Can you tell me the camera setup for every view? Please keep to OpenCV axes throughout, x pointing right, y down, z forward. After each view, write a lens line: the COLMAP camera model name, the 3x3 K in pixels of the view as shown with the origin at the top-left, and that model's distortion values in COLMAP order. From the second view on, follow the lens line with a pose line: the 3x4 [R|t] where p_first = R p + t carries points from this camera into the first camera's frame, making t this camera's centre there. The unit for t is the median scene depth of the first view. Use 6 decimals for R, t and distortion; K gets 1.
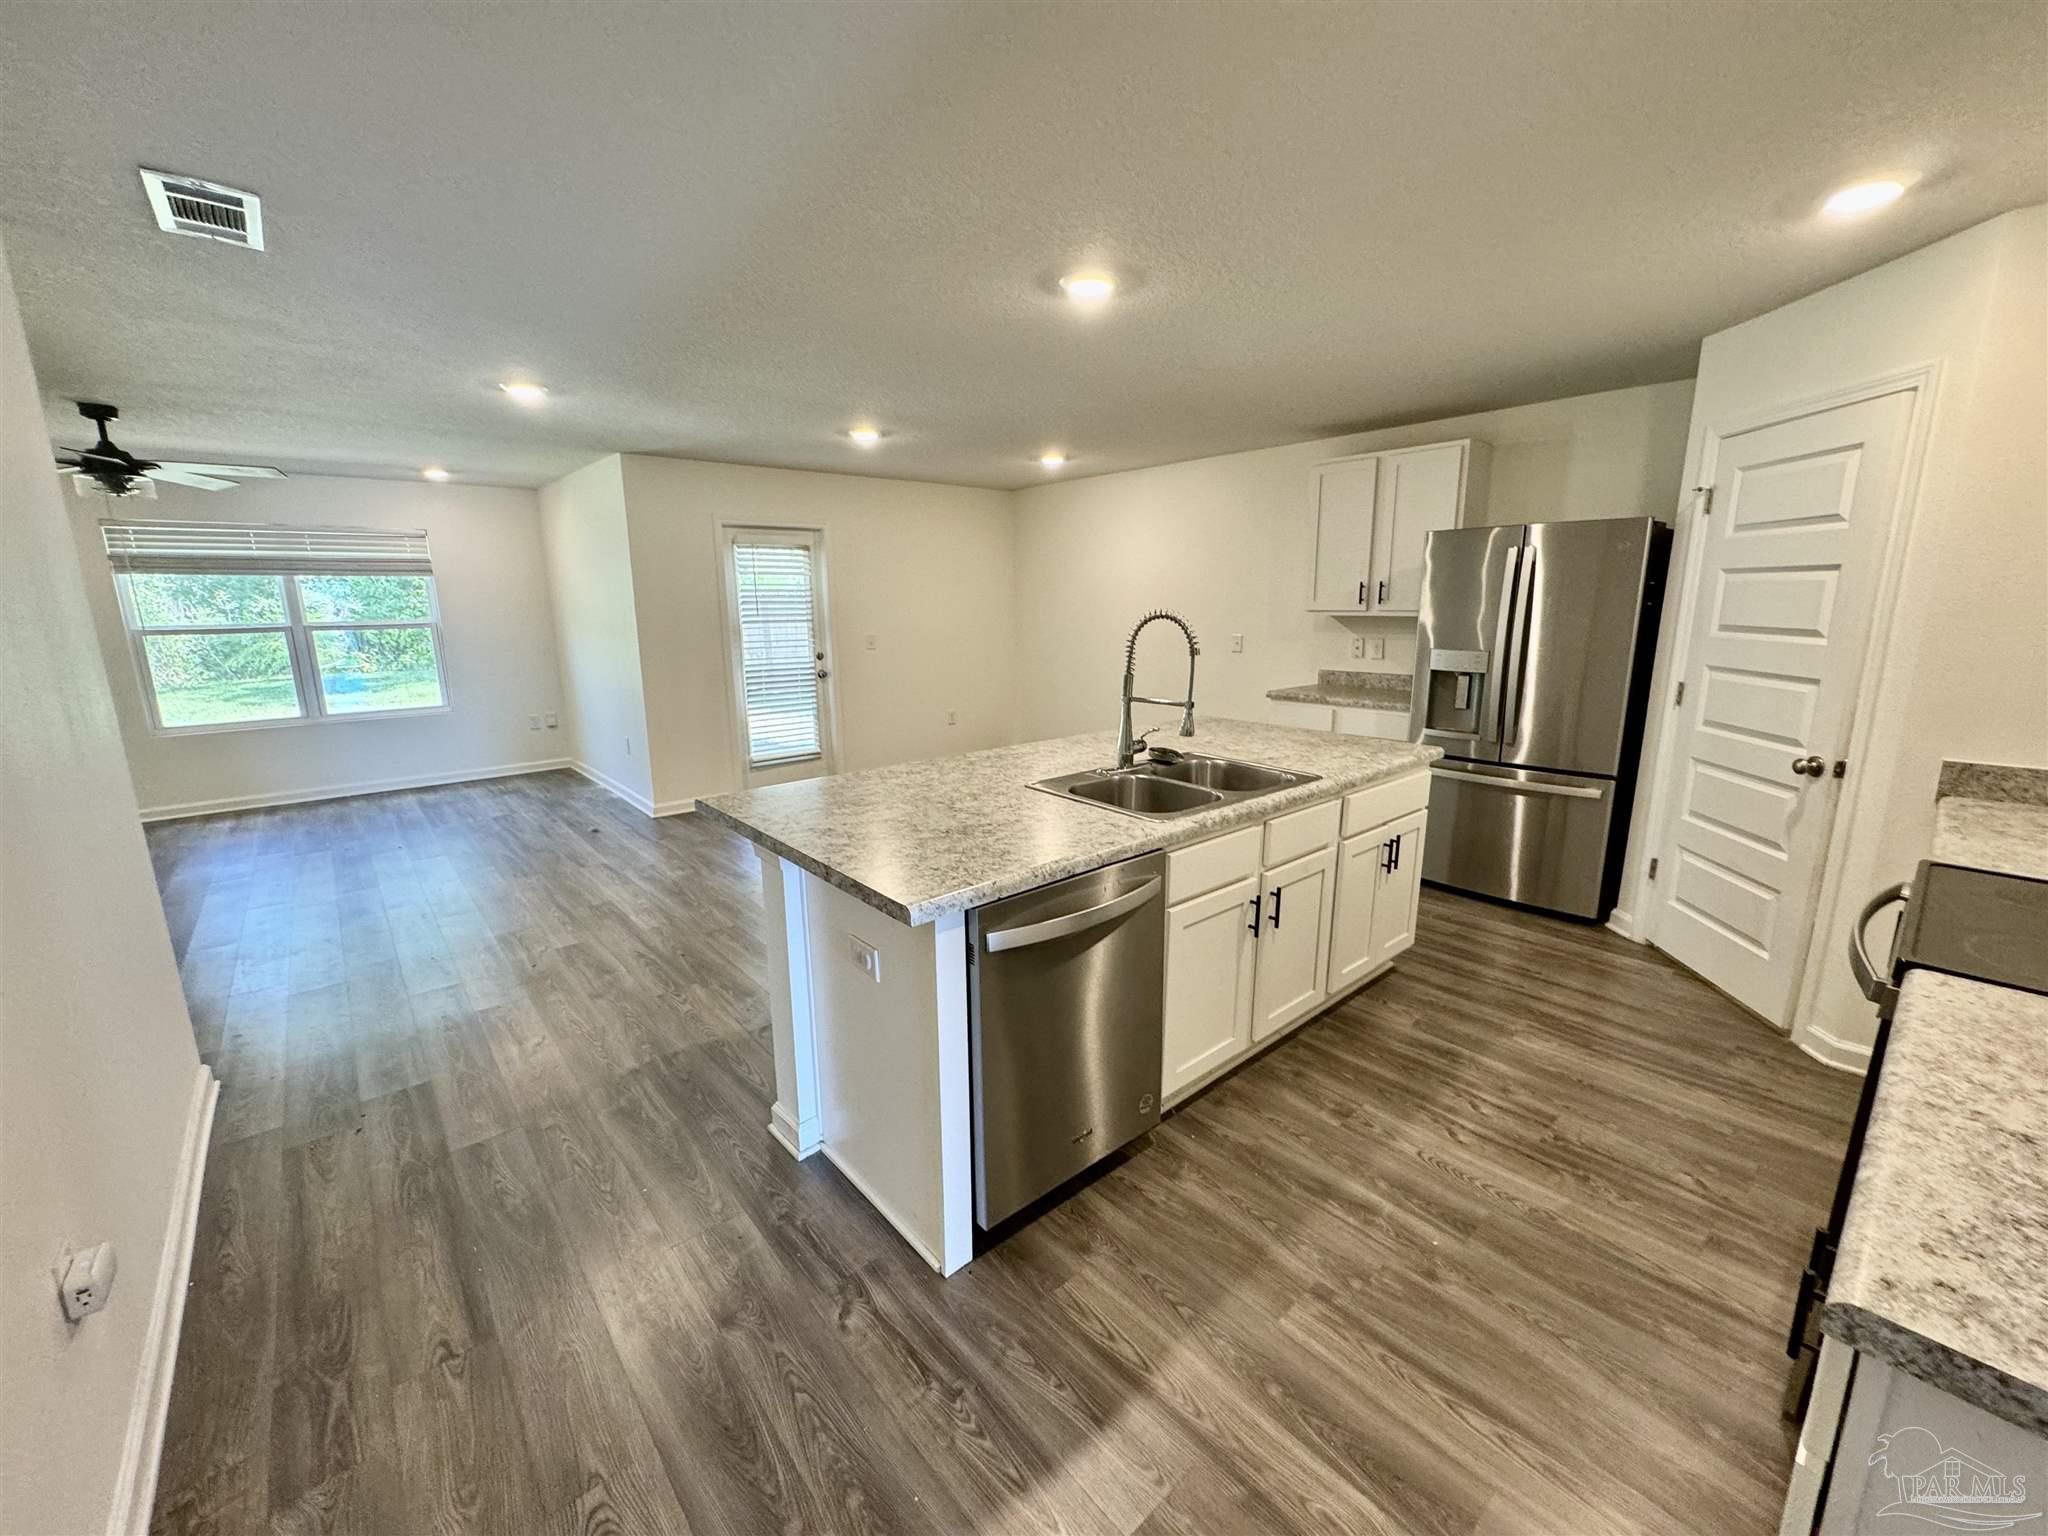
lens RADIAL K [[818.0, 0, 1025.1], [0, 818.0, 774.5], [0, 0, 1]] dist [-0.001952, 0.000120]
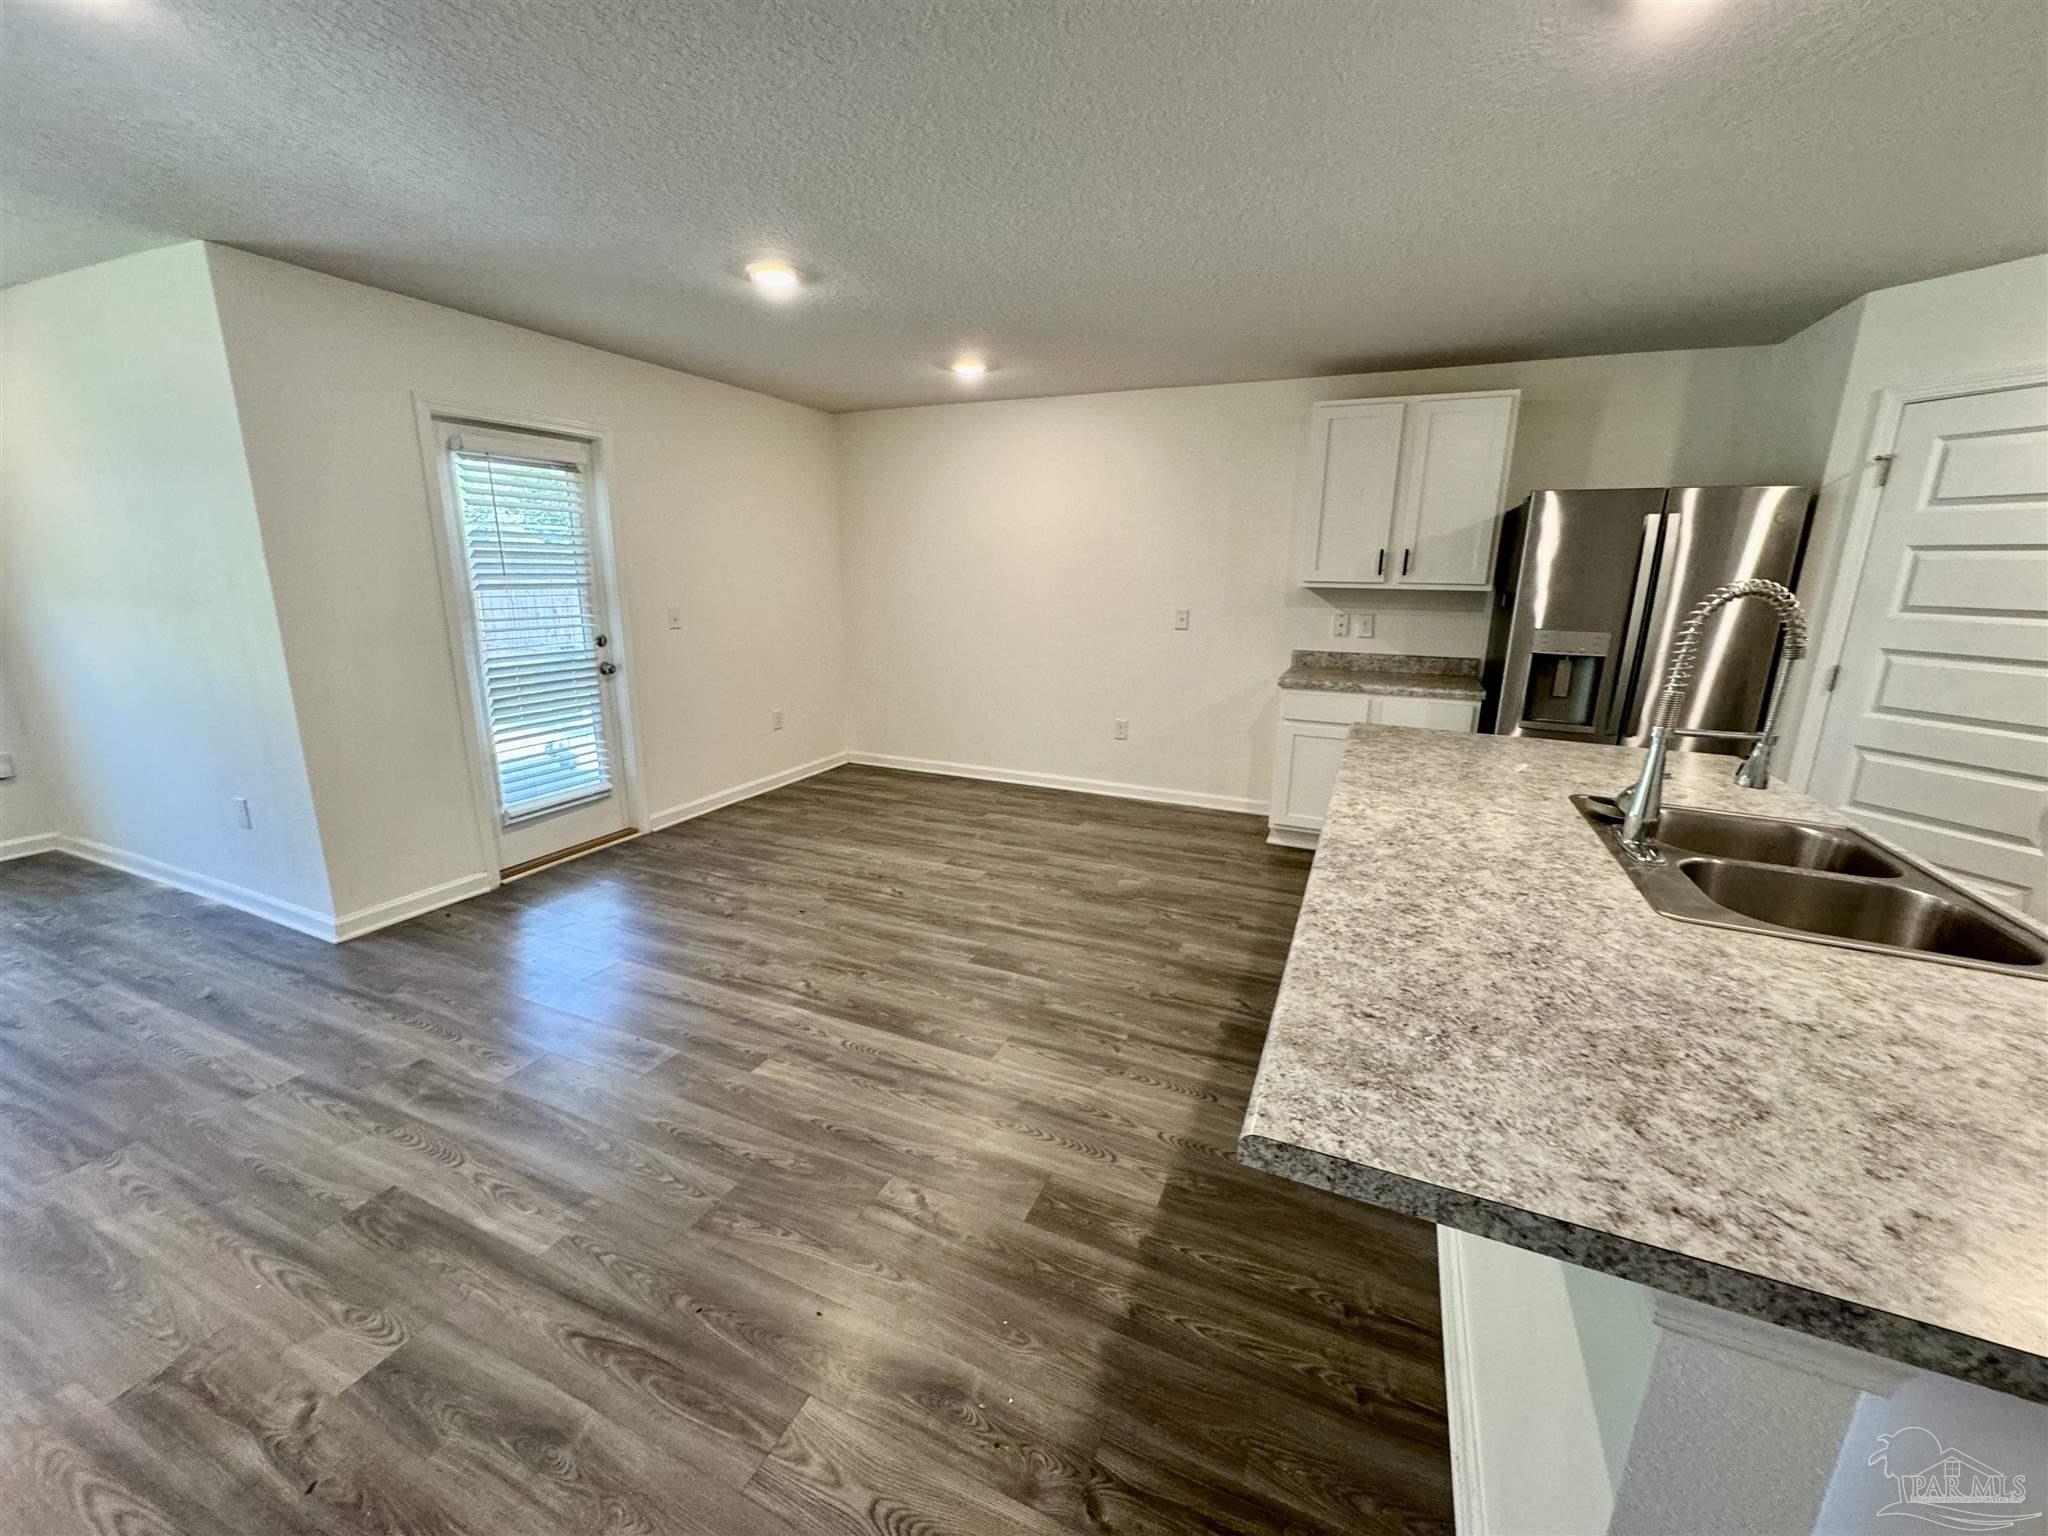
lens RADIAL K [[818.0, 0, 1025.9], [0, 818.0, 771.4], [0, 0, 1]] dist [-0.001952, 0.000120]
pose [[0.904247, -0.082784, 0.418908, -0.285458], [0.067591, 0.996408, 0.051009, -0.065762], [-0.421626, -0.017810, 0.906595, 0.343101]]
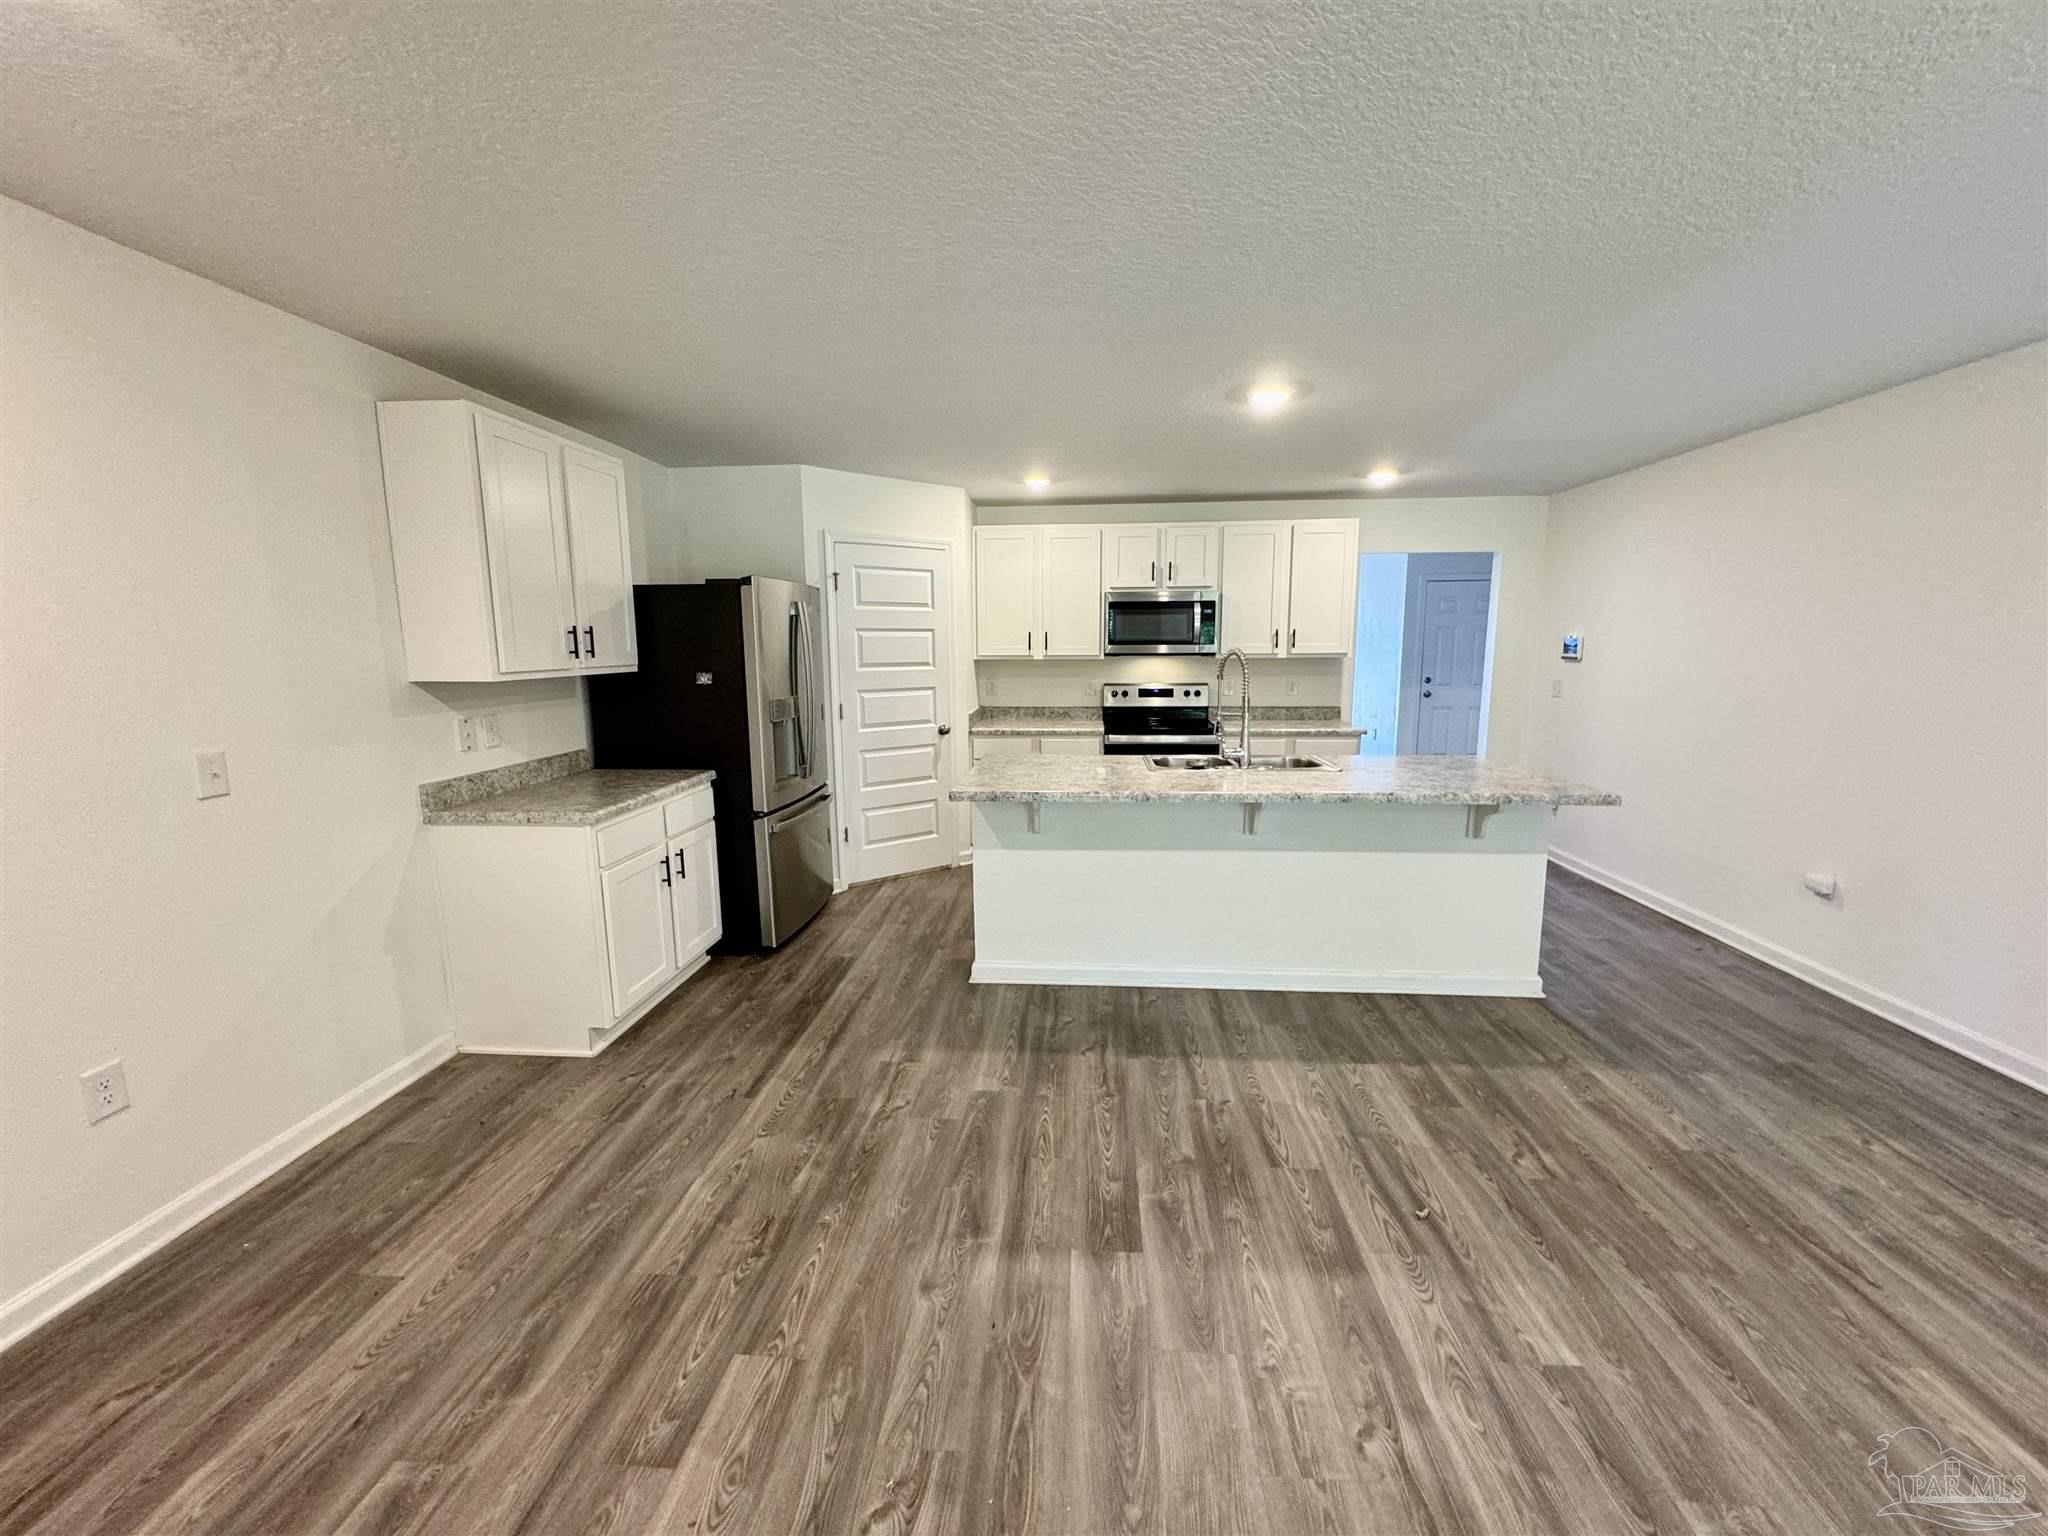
lens RADIAL K [[818.0, 0, 1023.1], [0, 818.0, 758.6], [0, 0, 1]] dist [-0.001952, 0.000120]
pose [[-0.698492, -0.086791, 0.710335, -0.300669], [0.166772, 0.945545, 0.279521, -0.238770], [-0.695914, 0.313707, -0.645981, 1.115747]]
